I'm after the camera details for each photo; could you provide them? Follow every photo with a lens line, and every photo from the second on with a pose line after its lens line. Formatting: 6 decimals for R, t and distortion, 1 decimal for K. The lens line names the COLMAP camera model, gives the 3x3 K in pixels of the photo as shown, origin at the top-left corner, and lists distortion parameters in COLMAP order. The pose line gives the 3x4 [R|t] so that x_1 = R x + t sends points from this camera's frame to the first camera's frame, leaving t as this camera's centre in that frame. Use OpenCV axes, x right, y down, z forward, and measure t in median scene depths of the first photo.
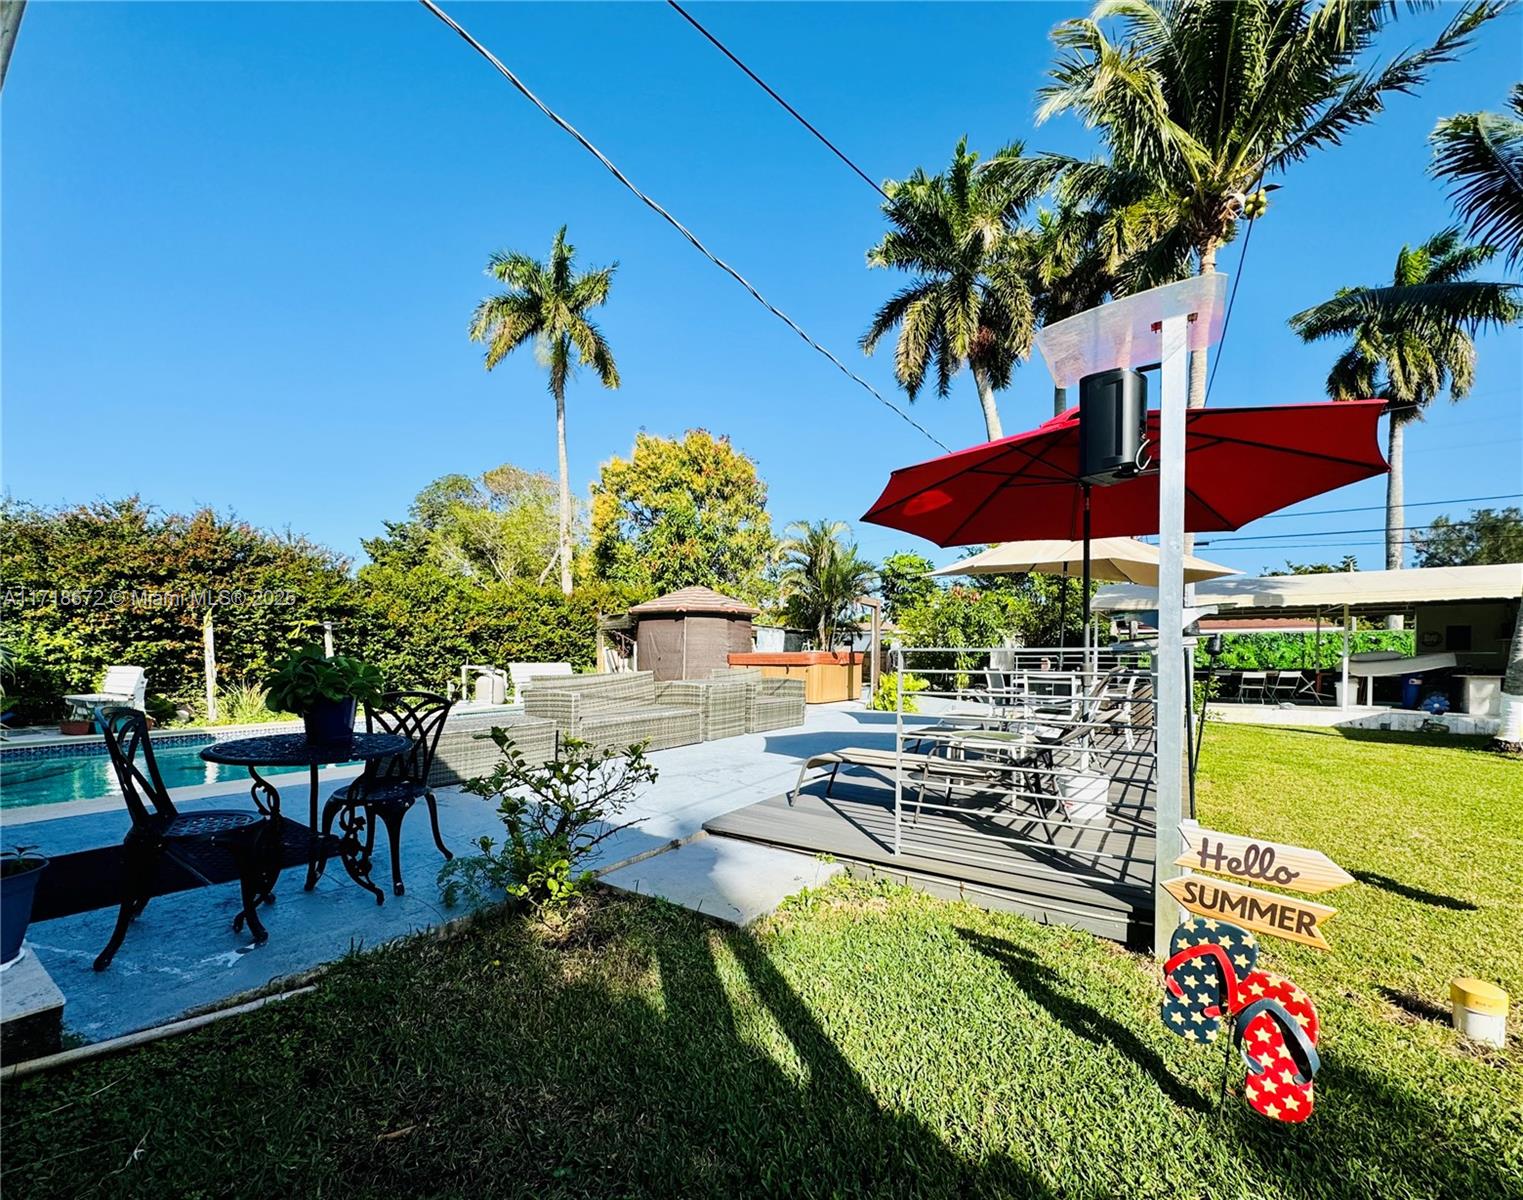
lens RADIAL K [[643.6, 0, 766.7], [0, 643.6, 668.4], [0, 0, 1]] dist [-0.000079, -0.000967]
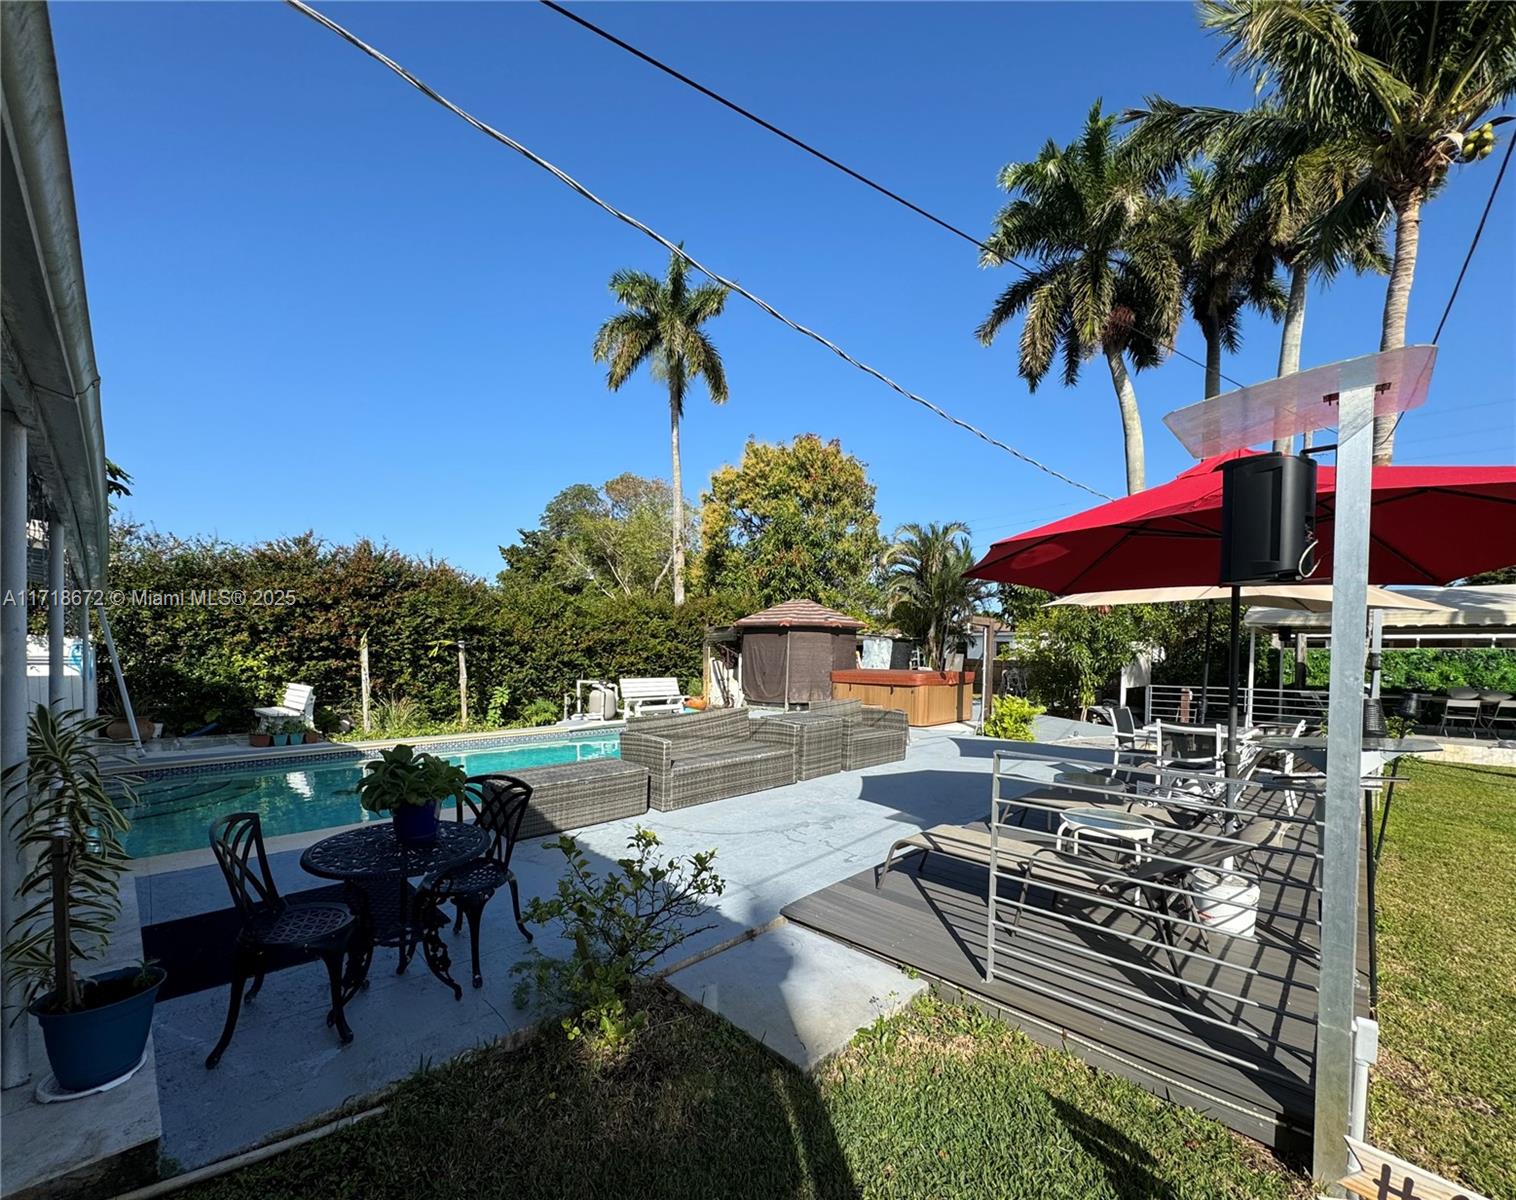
lens RADIAL K [[643.2, 0, 758.1], [0, 643.2, 668.3], [0, 0, 1]] dist [-0.000451, -0.000346]
pose [[0.983196, 0.013569, -0.182050, 0.010653], [-0.012161, 0.999887, 0.008850, -0.036571], [0.182149, -0.006487, 0.983249, 0.015859]]
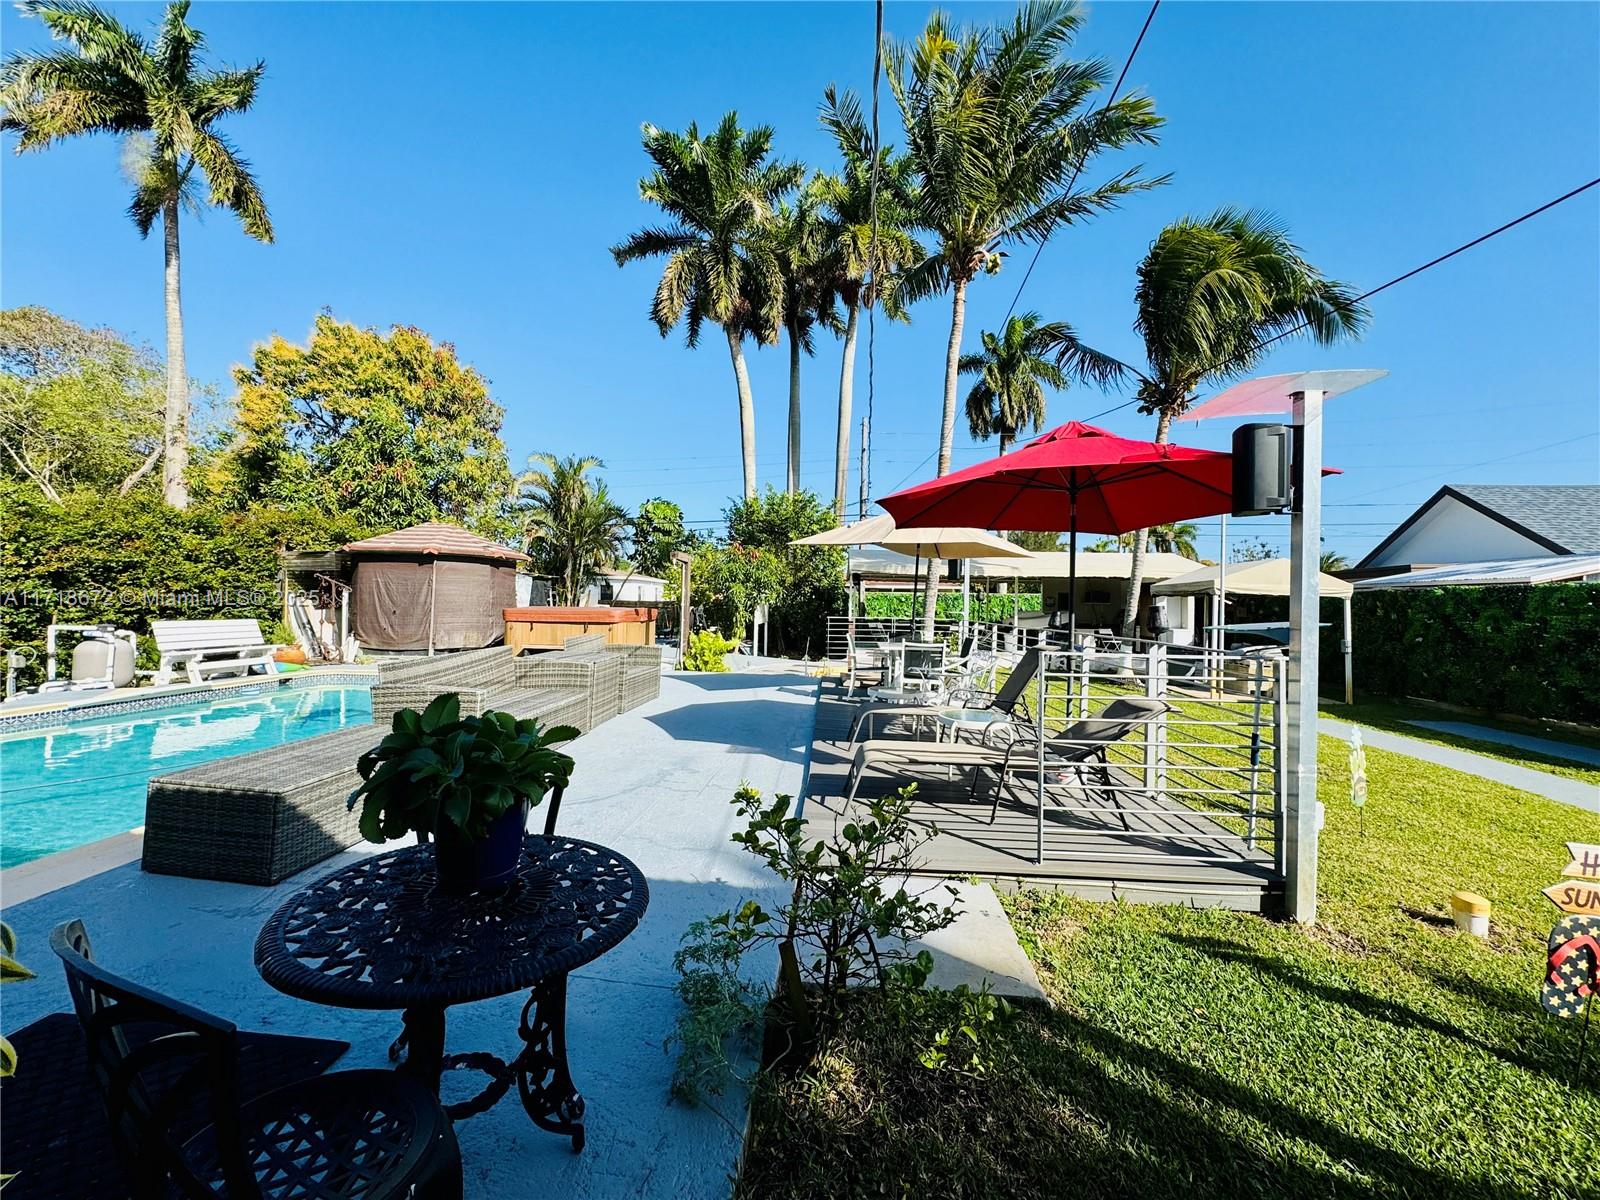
lens RADIAL K [[641.2, 0, 800.0], [0, 641.2, 600.0], [0, 0, 1]] dist [0.011385, -0.000217]
pose [[0.871428, 0.015466, 0.490279, -0.143830], [-0.006768, 0.999787, -0.019510, -0.021322], [-0.490476, 0.013683, 0.871347, 0.086350]]
